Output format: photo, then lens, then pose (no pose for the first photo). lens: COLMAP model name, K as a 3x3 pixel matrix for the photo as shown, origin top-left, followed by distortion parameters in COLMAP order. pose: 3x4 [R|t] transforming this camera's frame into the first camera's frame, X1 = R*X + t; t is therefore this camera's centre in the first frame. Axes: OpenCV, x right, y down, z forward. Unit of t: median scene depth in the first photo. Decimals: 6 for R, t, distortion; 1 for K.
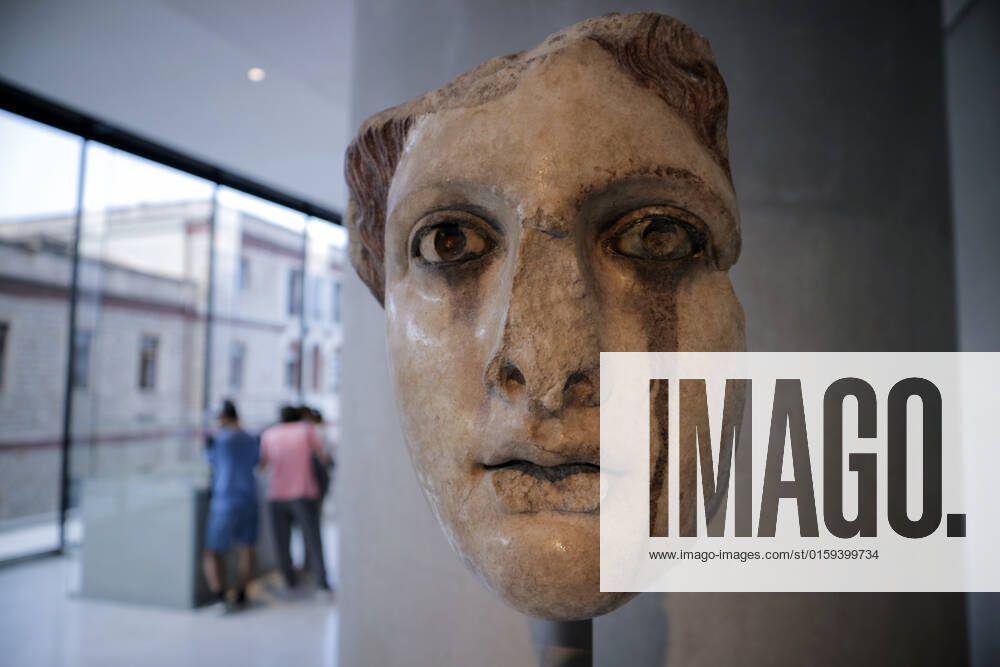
lens RADIAL K [[692.2, 0, 500.0], [0, 692.2, 333.5], [0, 0, 1]] dist [-0.109557, 0.062094]
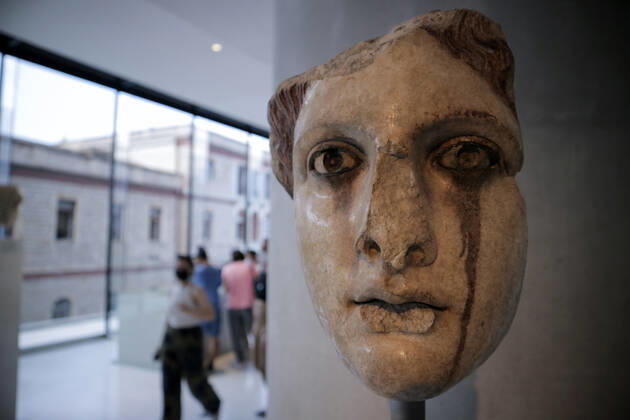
lens RADIAL K [[436.1, 0, 315.0], [0, 436.1, 210.0], [0, 0, 1]] dist [-0.109557, 0.062094]
pose [[0.992274, -0.005863, -0.123929, 0.010253], [0.007372, 0.999904, 0.011725, -0.032357], [0.123848, -0.012548, 0.992222, 0.000116]]
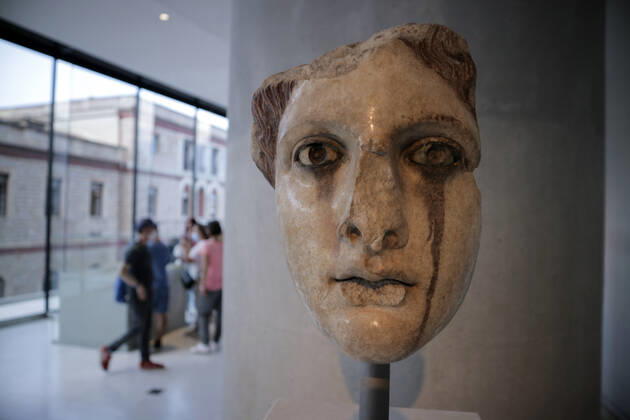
lens RADIAL K [[436.1, 0, 315.0], [0, 436.1, 210.0], [0, 0, 1]] dist [-0.109557, 0.062094]
pose [[0.999941, 0.010025, -0.004090, -0.074315], [-0.009739, 0.997851, 0.064802, -0.063543], [0.004731, -0.064758, 0.997890, -0.128000]]
